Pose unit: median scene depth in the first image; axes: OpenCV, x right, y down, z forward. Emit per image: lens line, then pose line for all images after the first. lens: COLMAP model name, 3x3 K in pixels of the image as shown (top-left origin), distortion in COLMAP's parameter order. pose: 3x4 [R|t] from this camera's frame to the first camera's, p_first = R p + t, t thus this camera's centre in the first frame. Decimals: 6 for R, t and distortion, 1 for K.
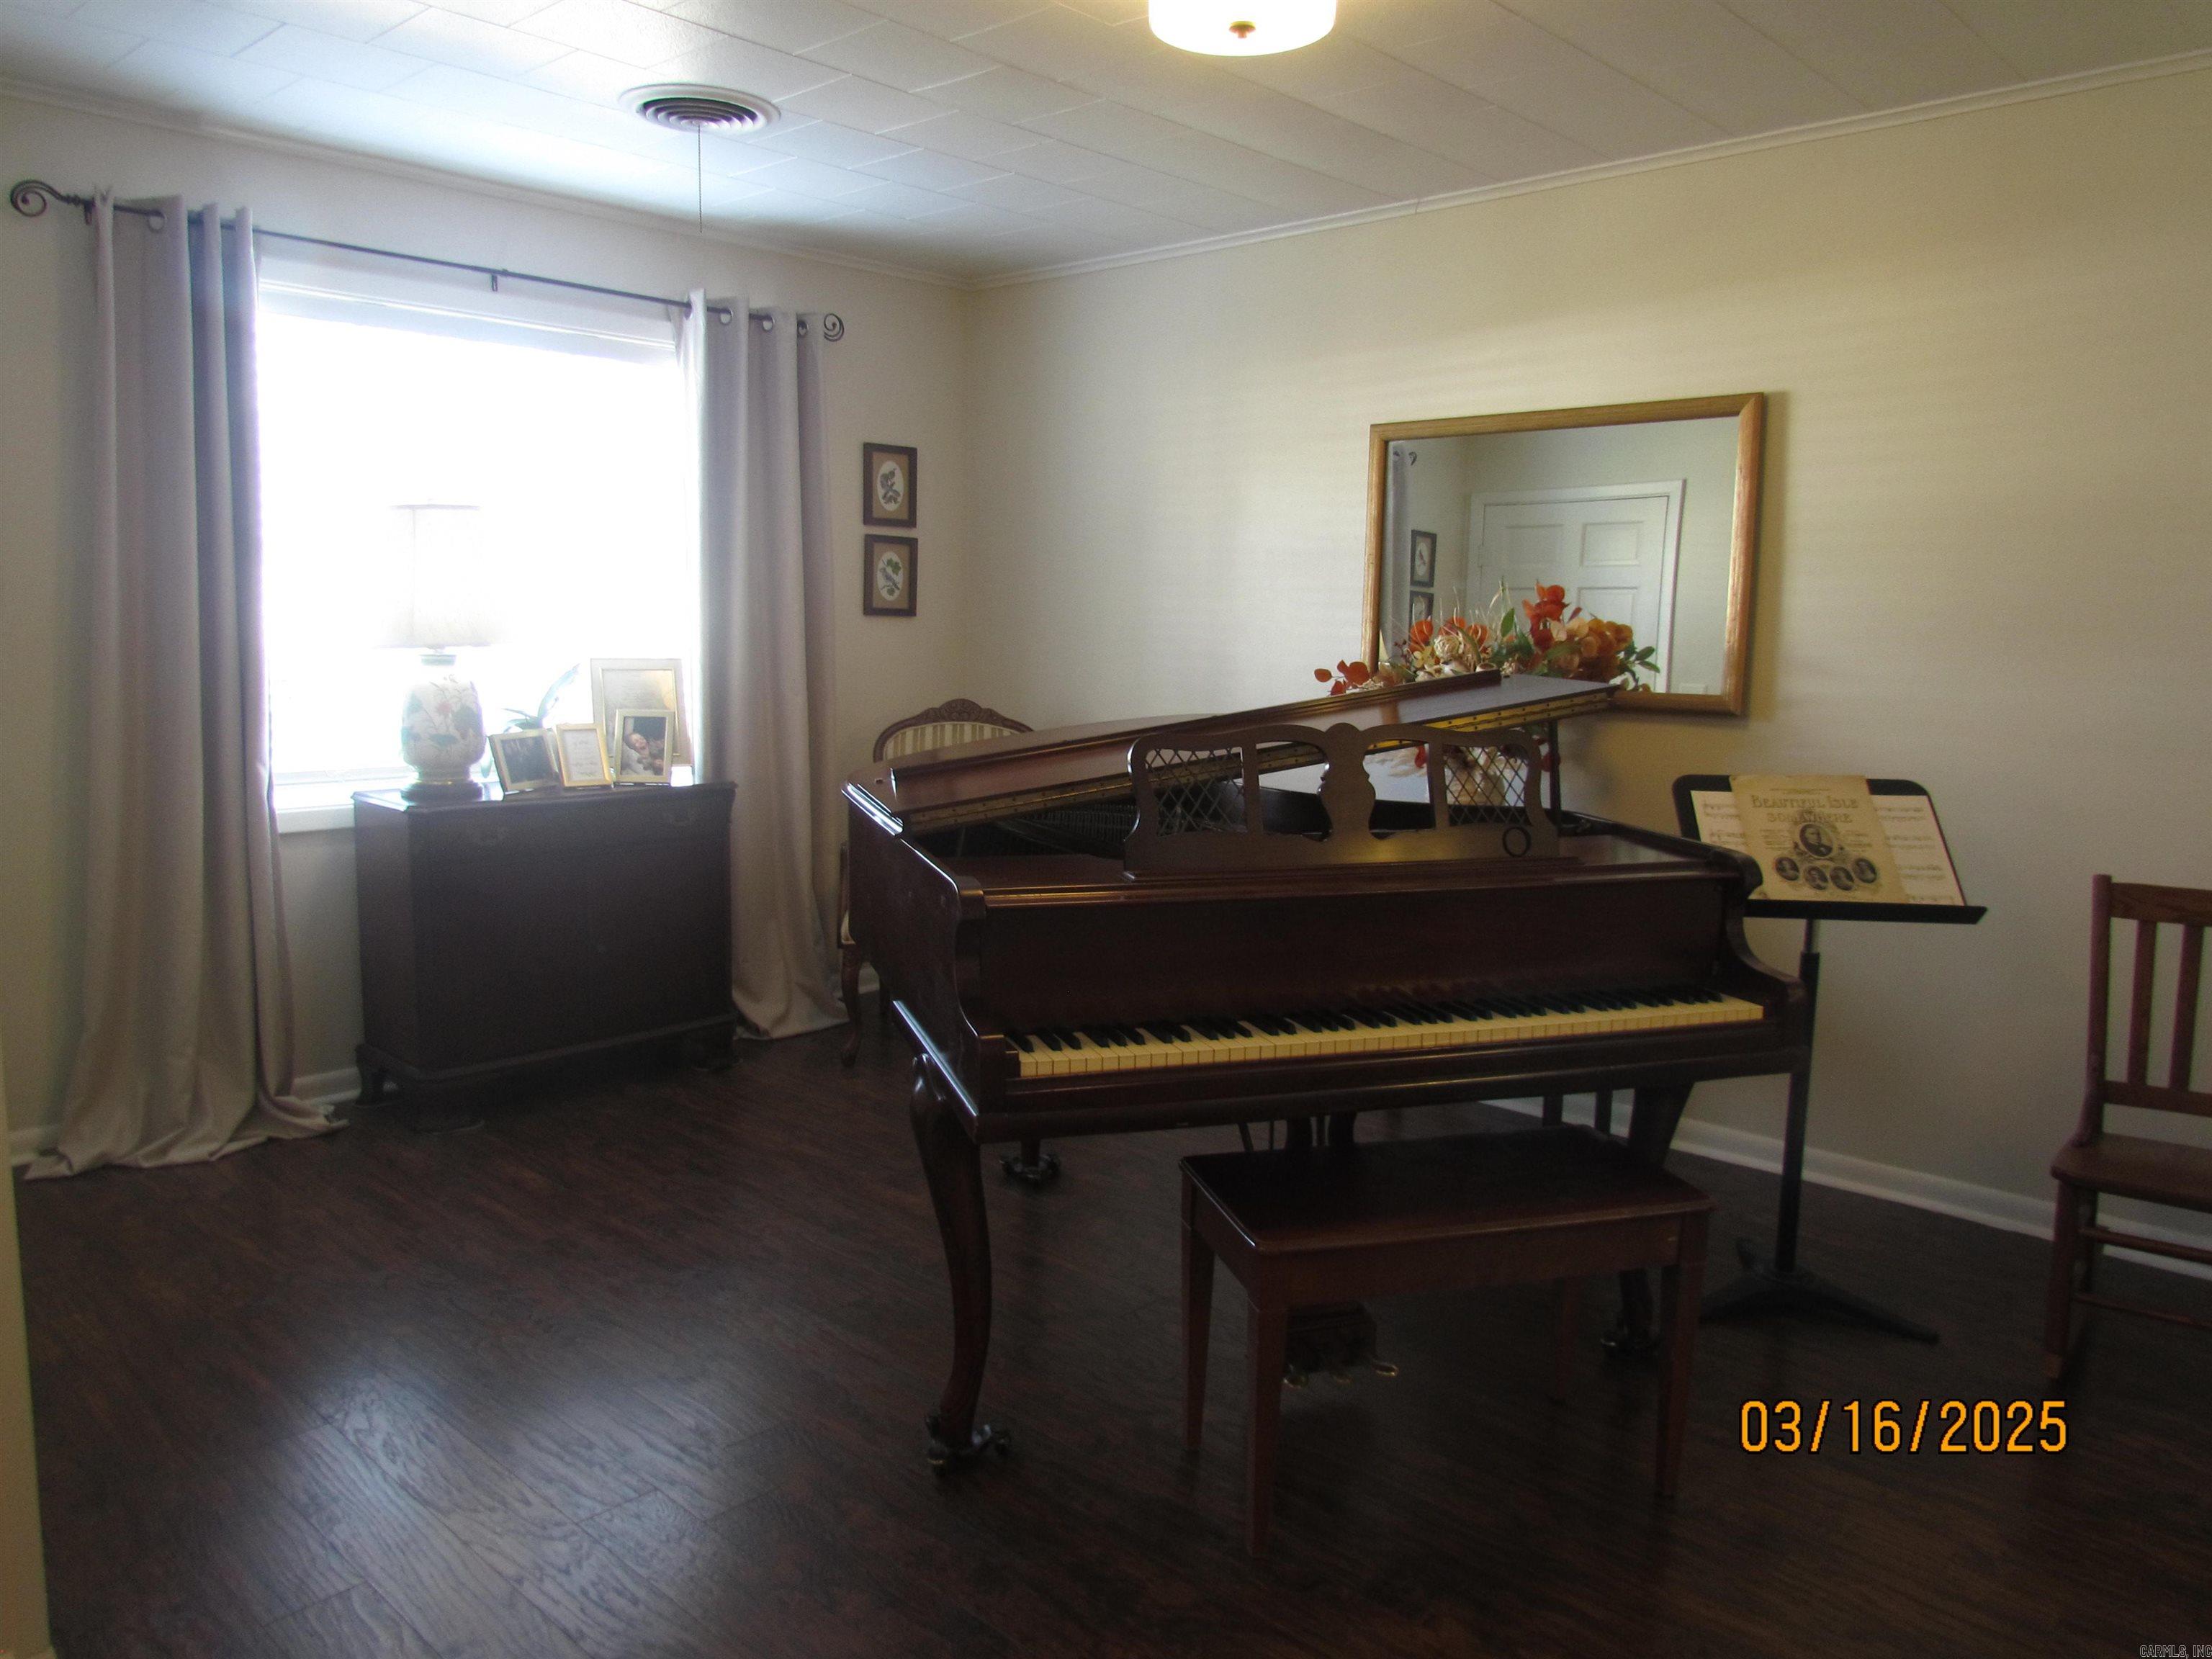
lens RADIAL K [[1597.3, 0, 1083.9], [0, 1597.3, 838.5], [0, 0, 1]] dist [-0.014687, -0.001566]
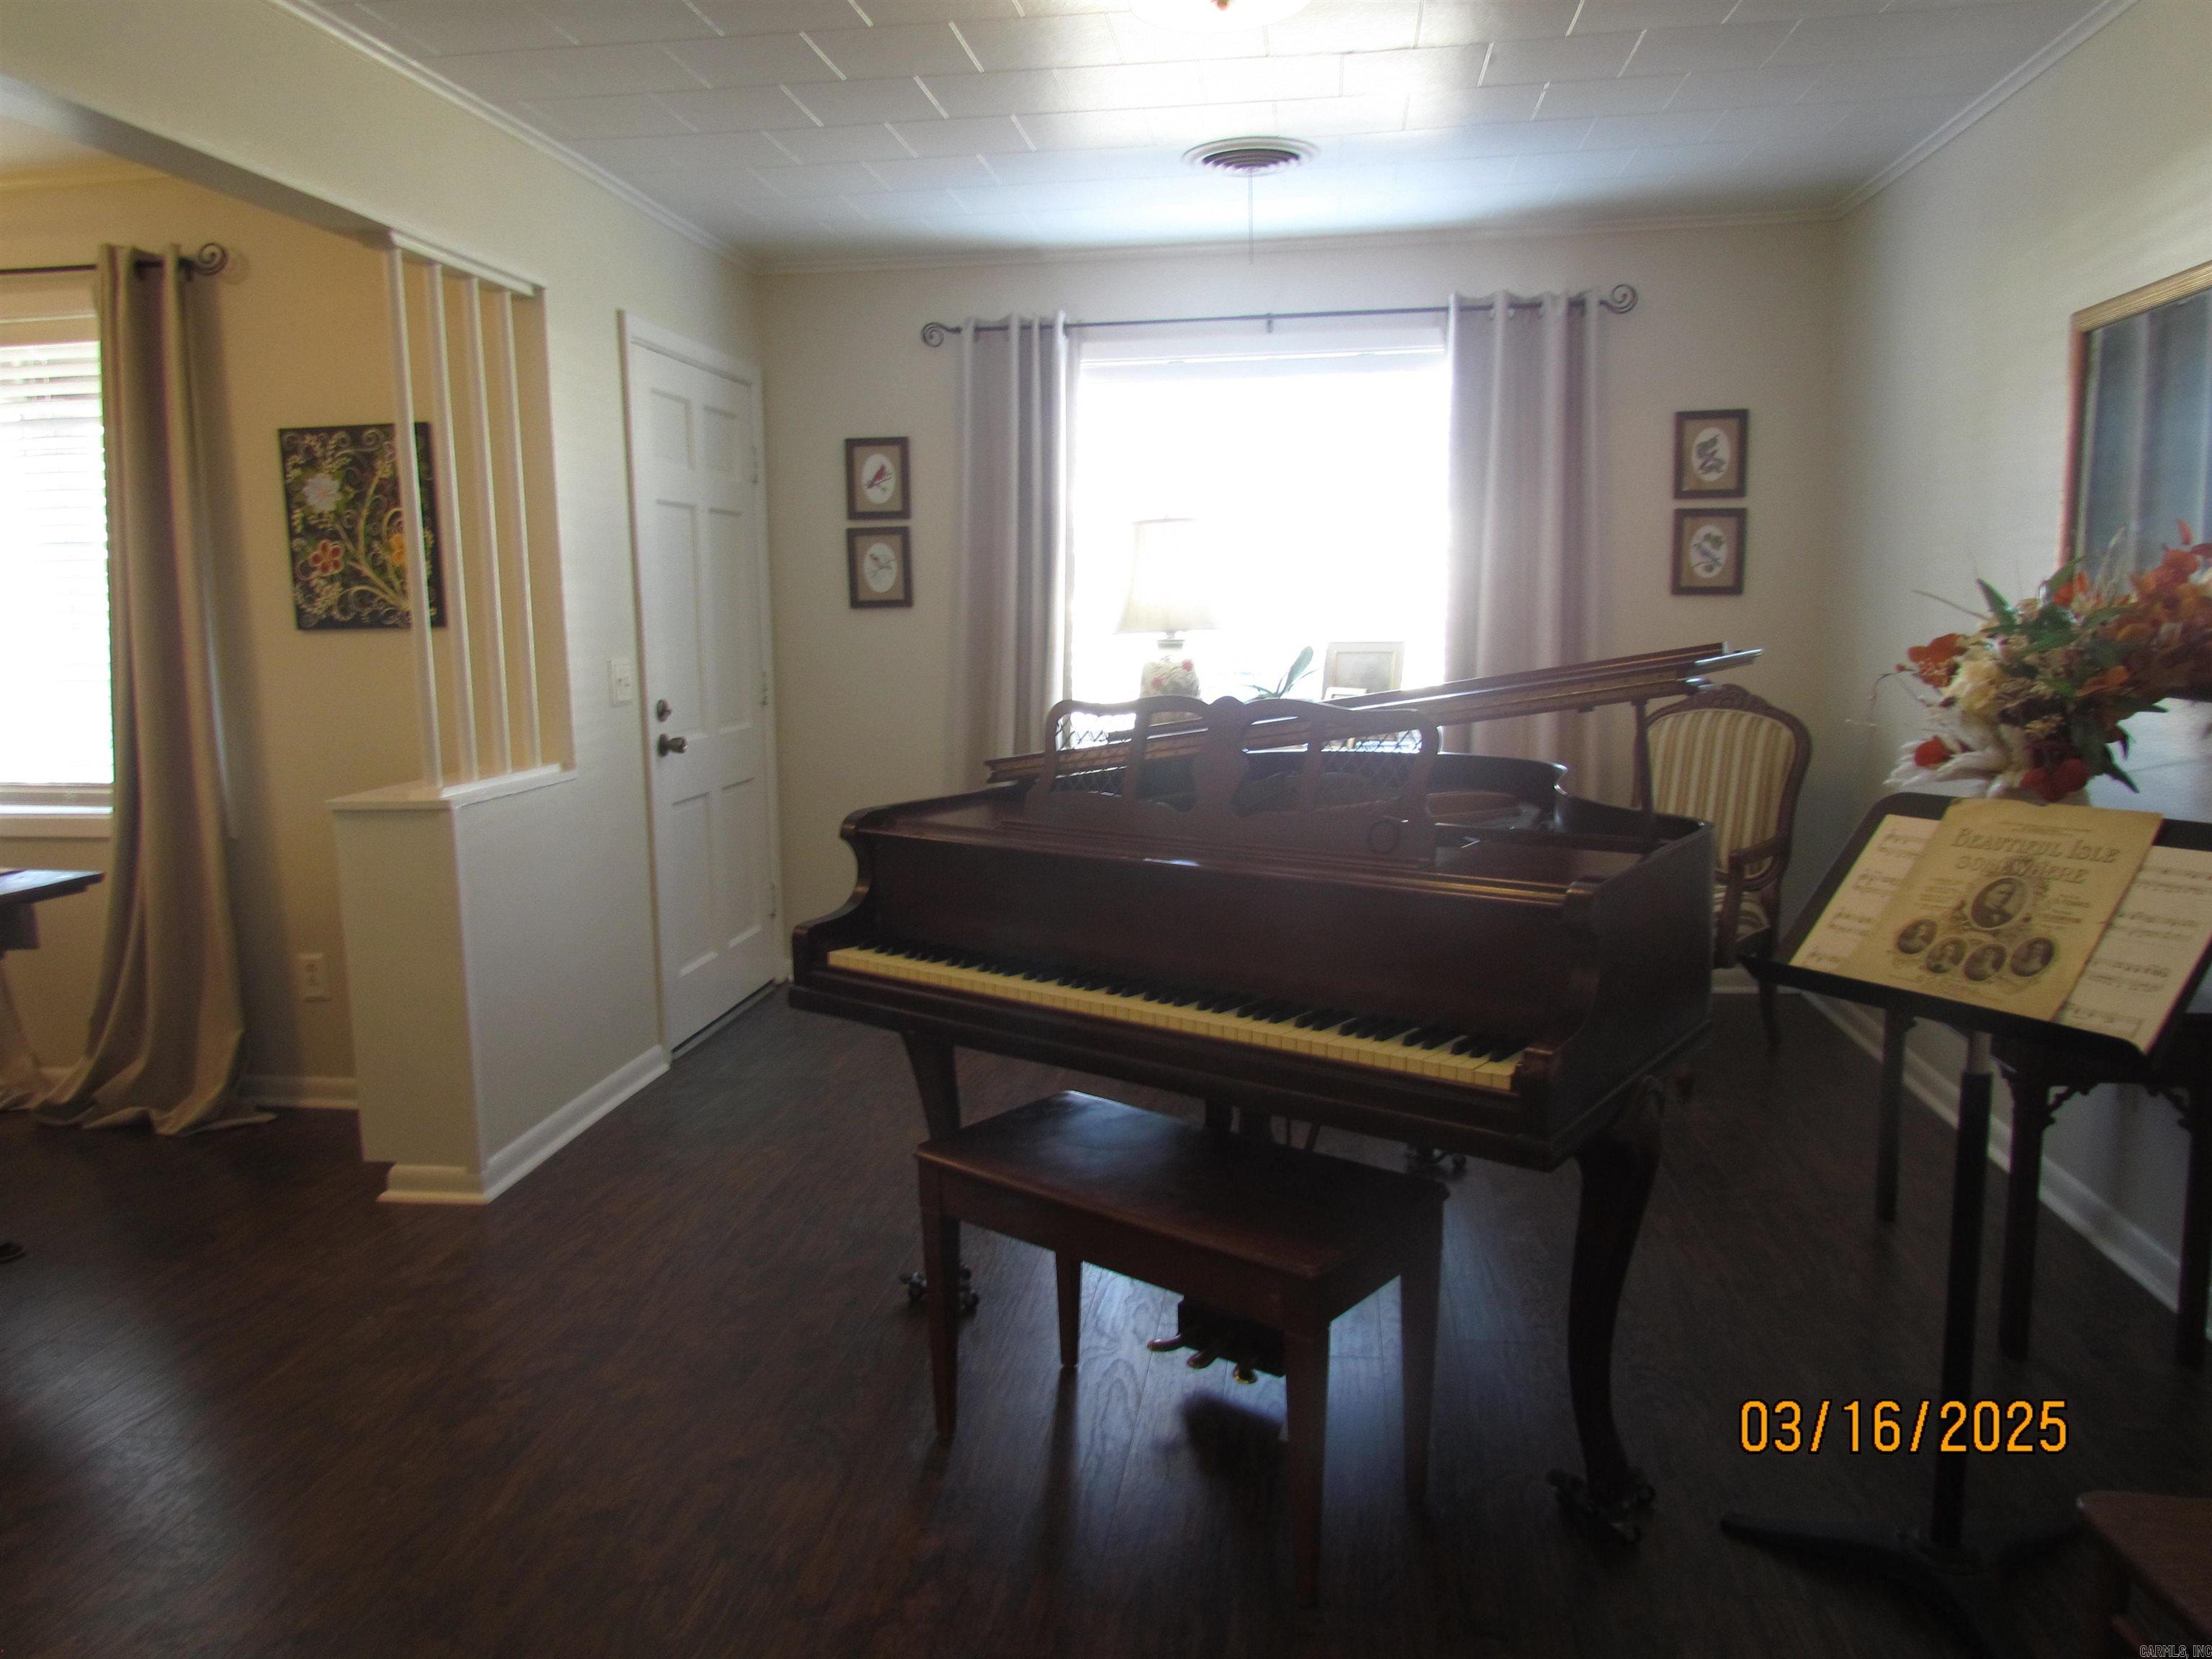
lens RADIAL K [[1597.3, 0, 1095.3], [0, 1597.3, 821.6], [0, 0, 1]] dist [-0.014687, -0.001566]
pose [[0.570017, 0.085096, -0.817214, 0.509723], [-0.086878, 0.995289, 0.043040, -0.018714], [0.817027, 0.046464, 0.574725, 0.205215]]
